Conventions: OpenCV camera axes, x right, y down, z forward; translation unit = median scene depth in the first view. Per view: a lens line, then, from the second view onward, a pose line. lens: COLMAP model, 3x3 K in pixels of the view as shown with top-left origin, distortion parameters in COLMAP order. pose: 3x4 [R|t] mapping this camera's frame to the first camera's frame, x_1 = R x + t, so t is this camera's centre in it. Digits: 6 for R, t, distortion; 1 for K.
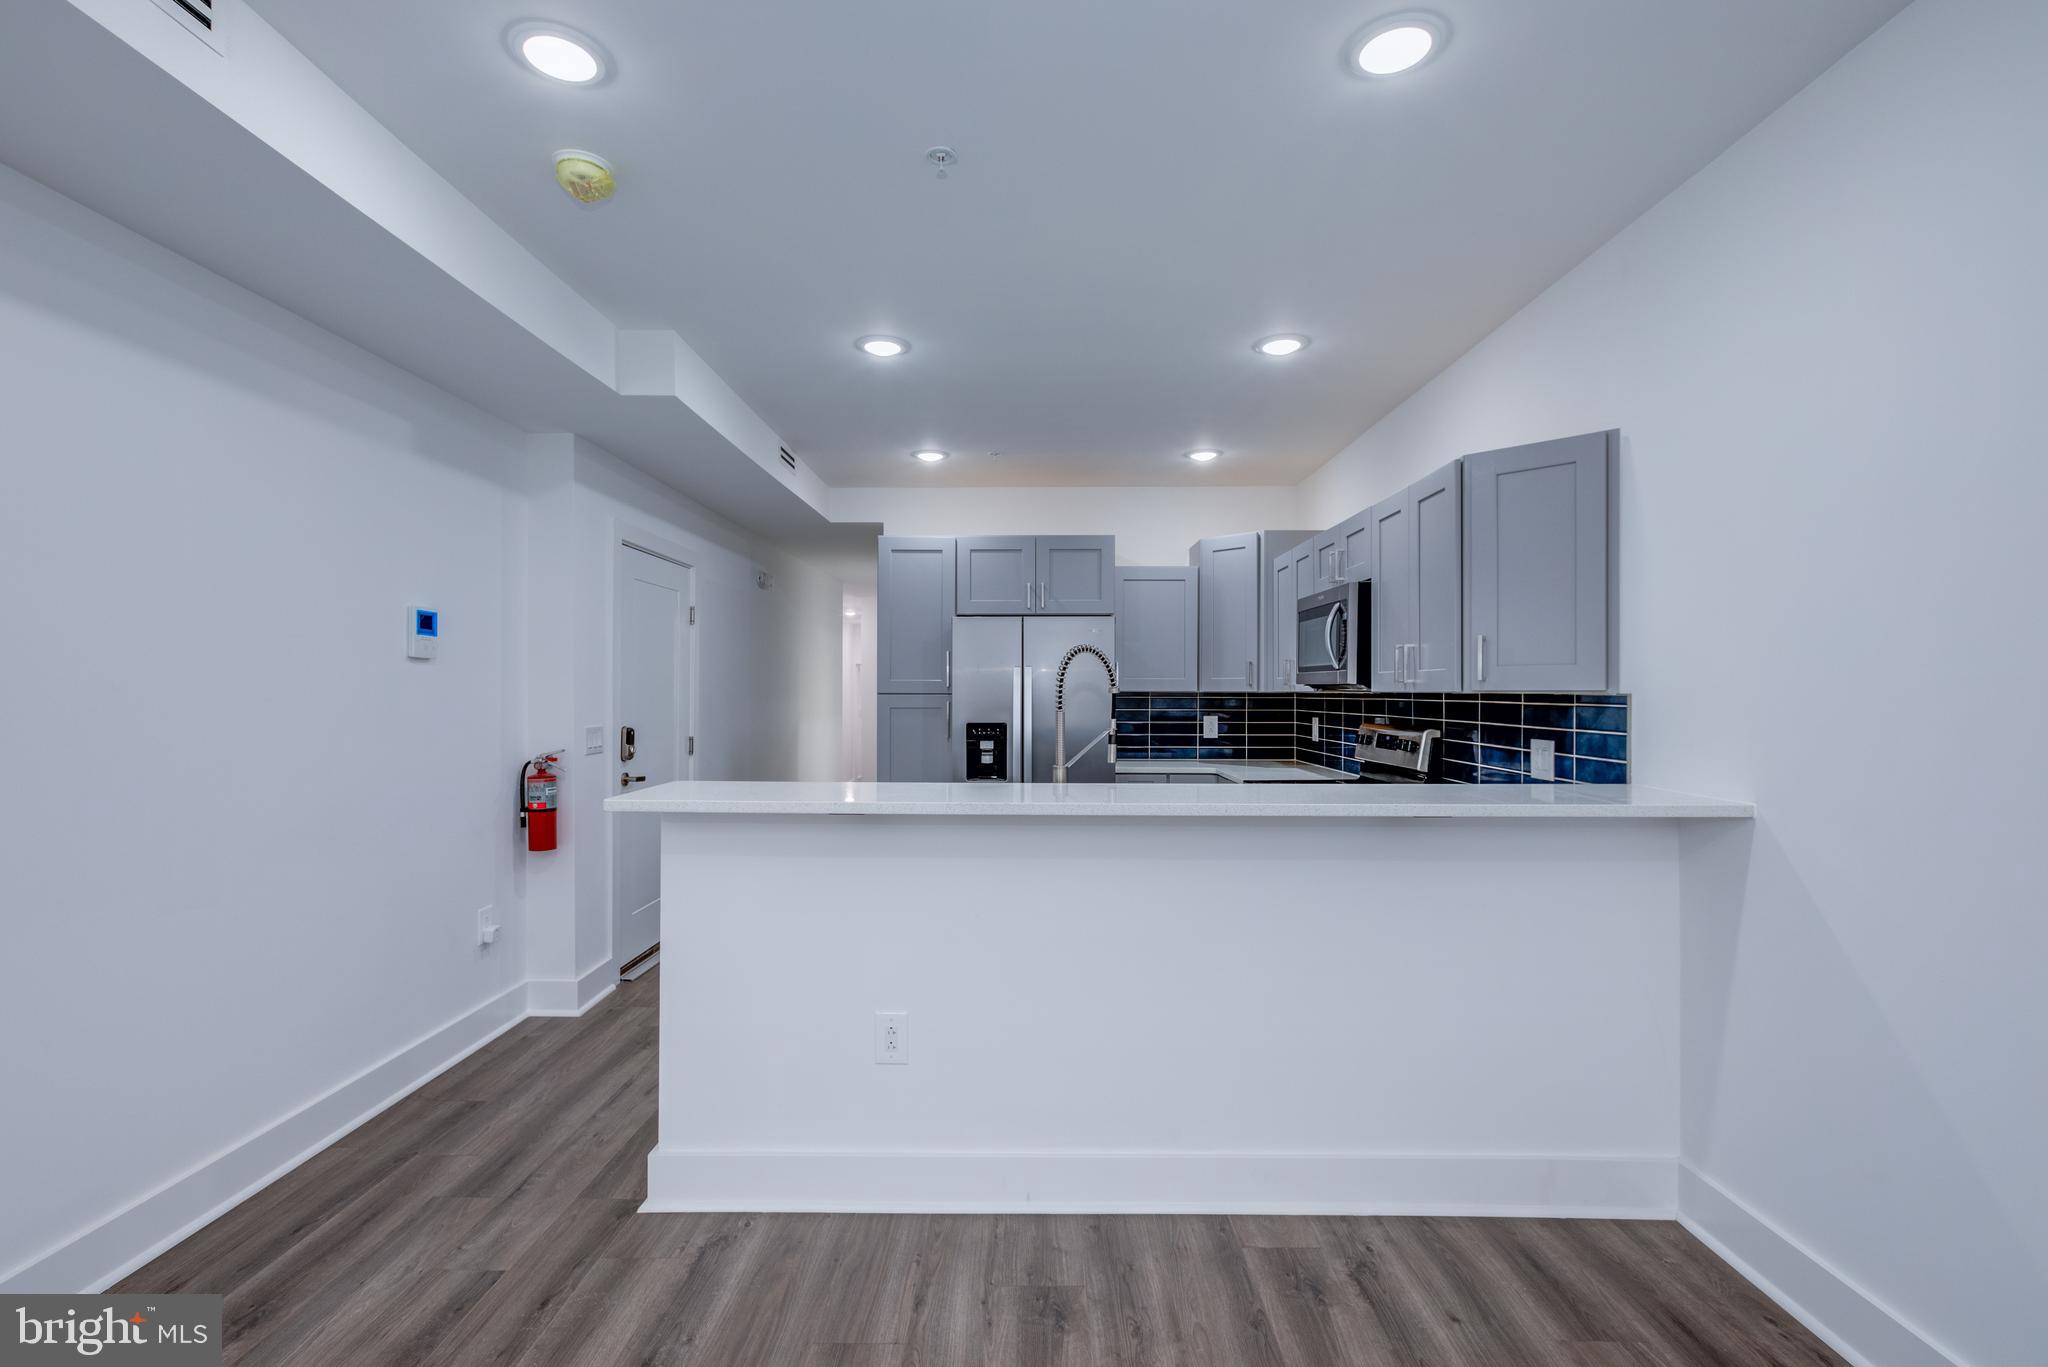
lens RADIAL K [[931.1, 0, 1019.2], [0, 931.1, 690.8], [0, 0, 1]] dist [0.003941, 0.001022]
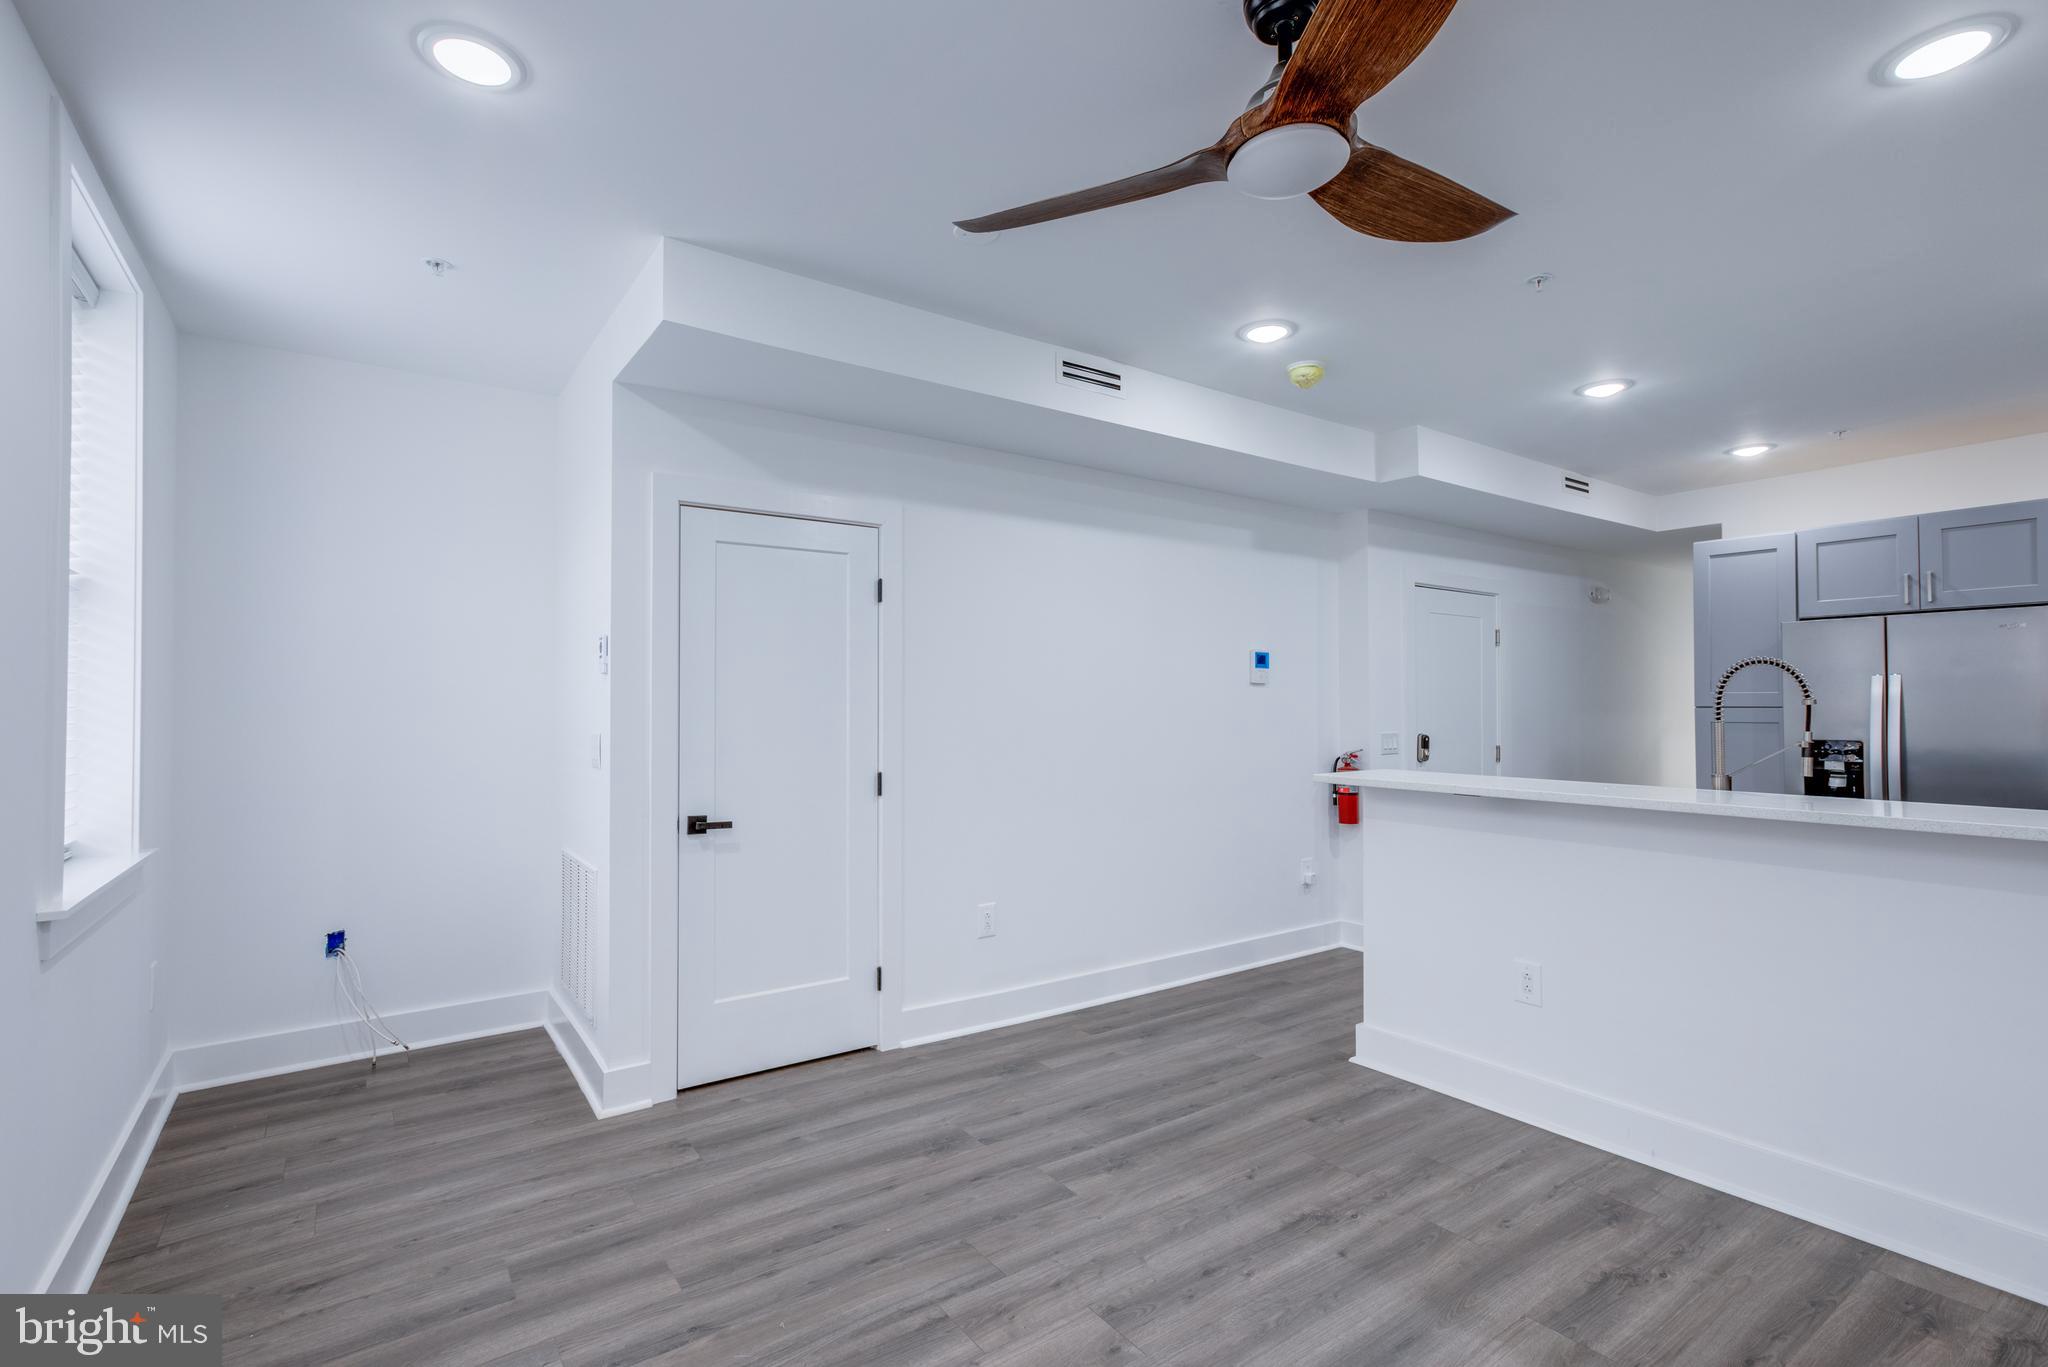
lens RADIAL K [[946.6, 0, 1023.9], [0, 946.6, 690.6], [0, 0, 1]] dist [0.014487, 0.000667]
pose [[0.594391, -0.016072, -0.804015, 0.418863], [0.001981, 0.999826, -0.018522, 0.005178], [0.804173, 0.009416, 0.594320, -0.253590]]
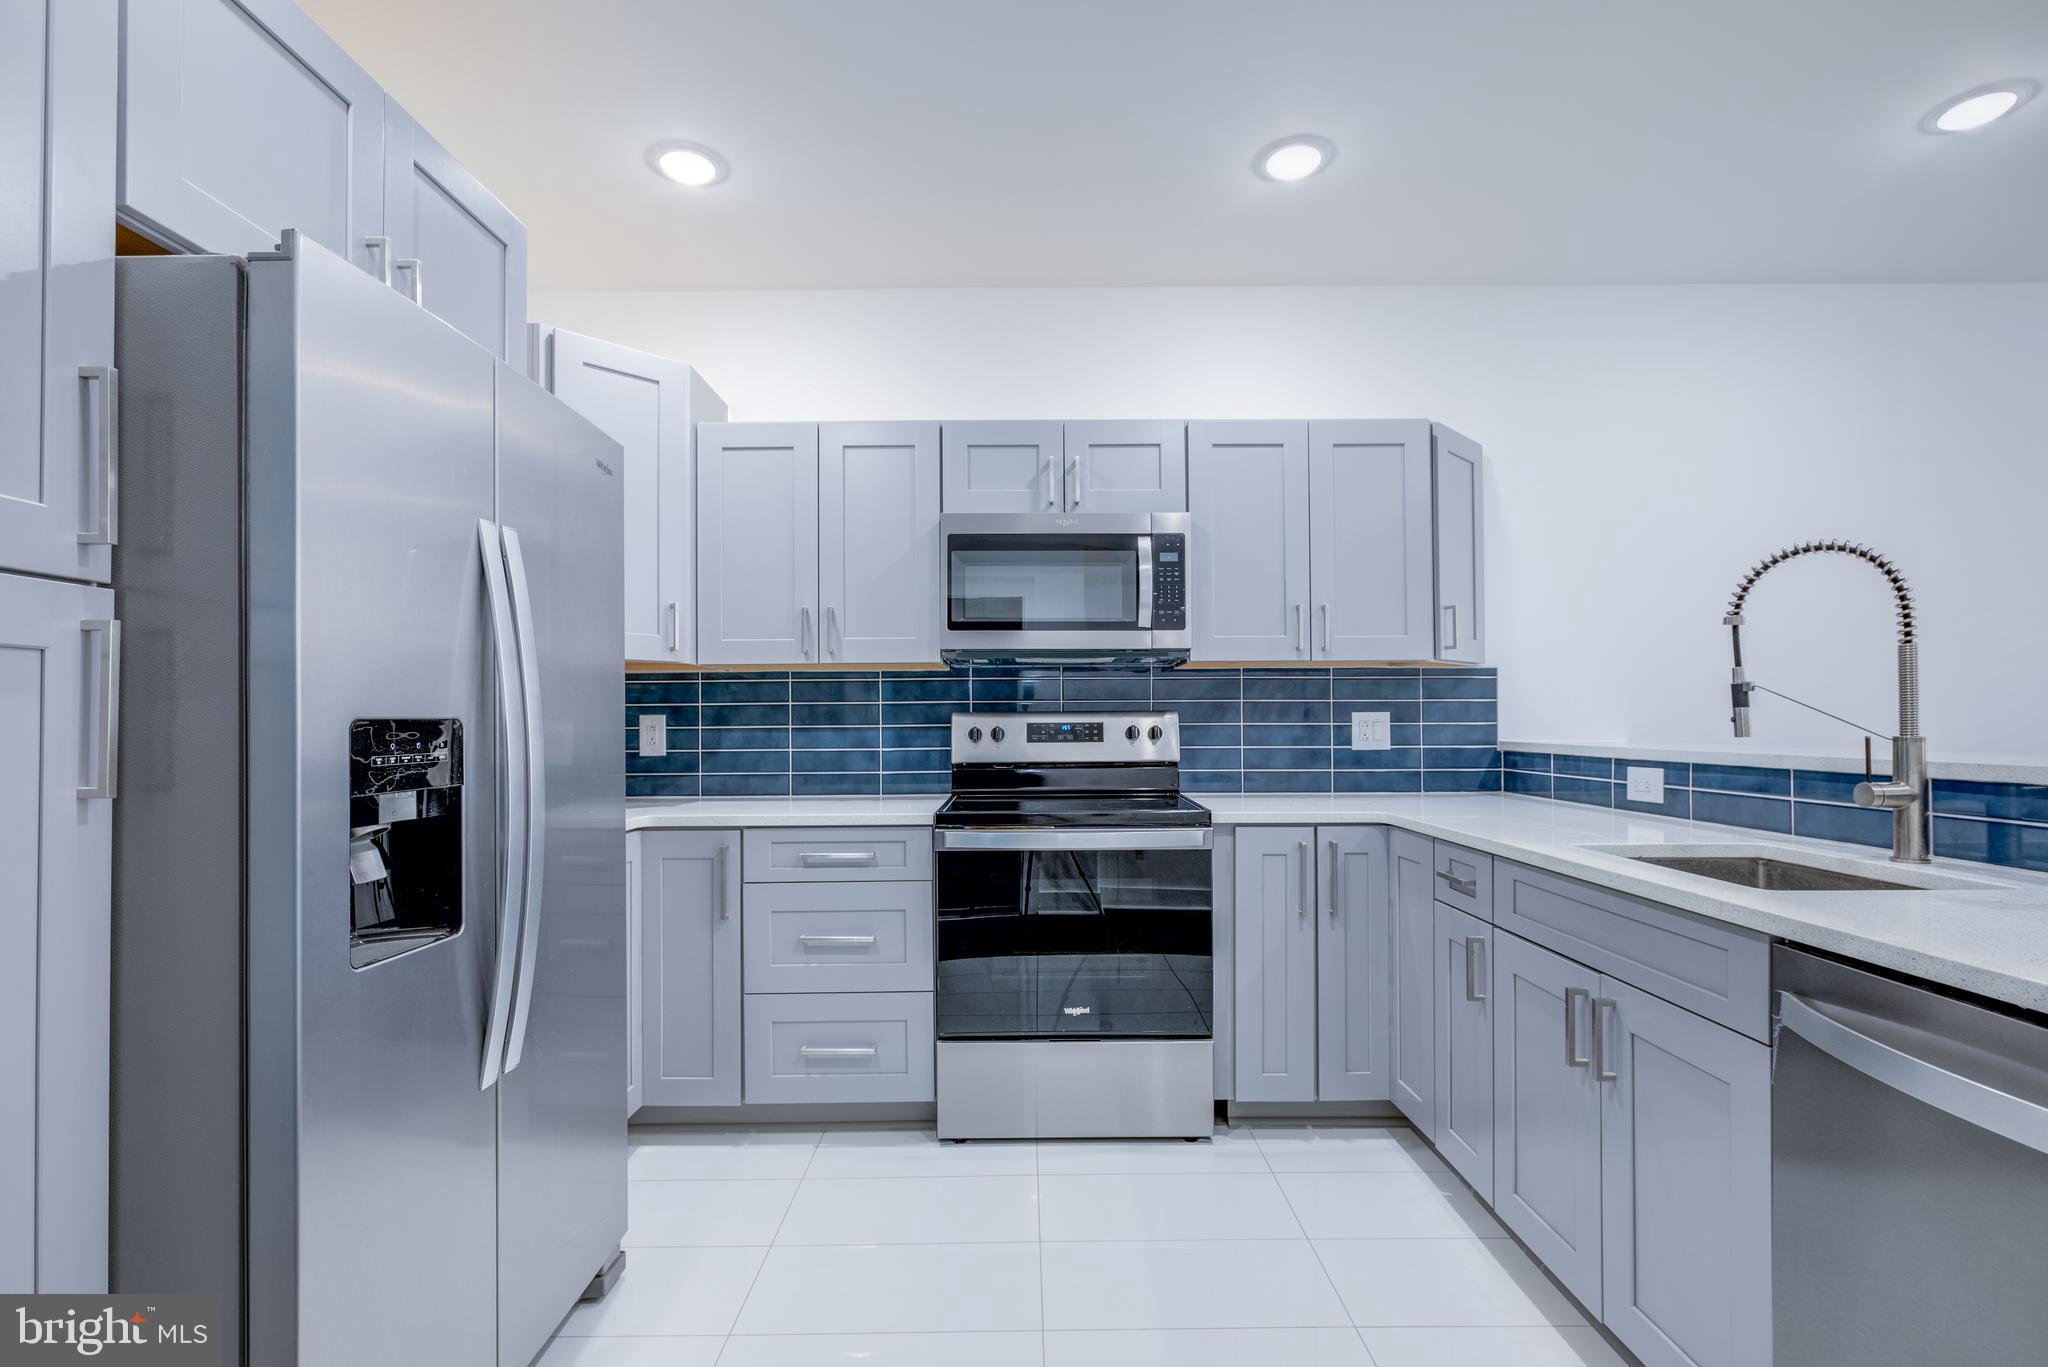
lens RADIAL K [[944.5, 0, 1023.9], [0, 944.5, 712.2], [0, 0, 1]] dist [-0.022084, 0.000416]
pose [[-0.018959, 0.009541, 0.999775, -0.507575], [0.006199, 0.999936, -0.009425, 0.063924], [-0.999801, 0.006019, -0.019016, 1.487567]]
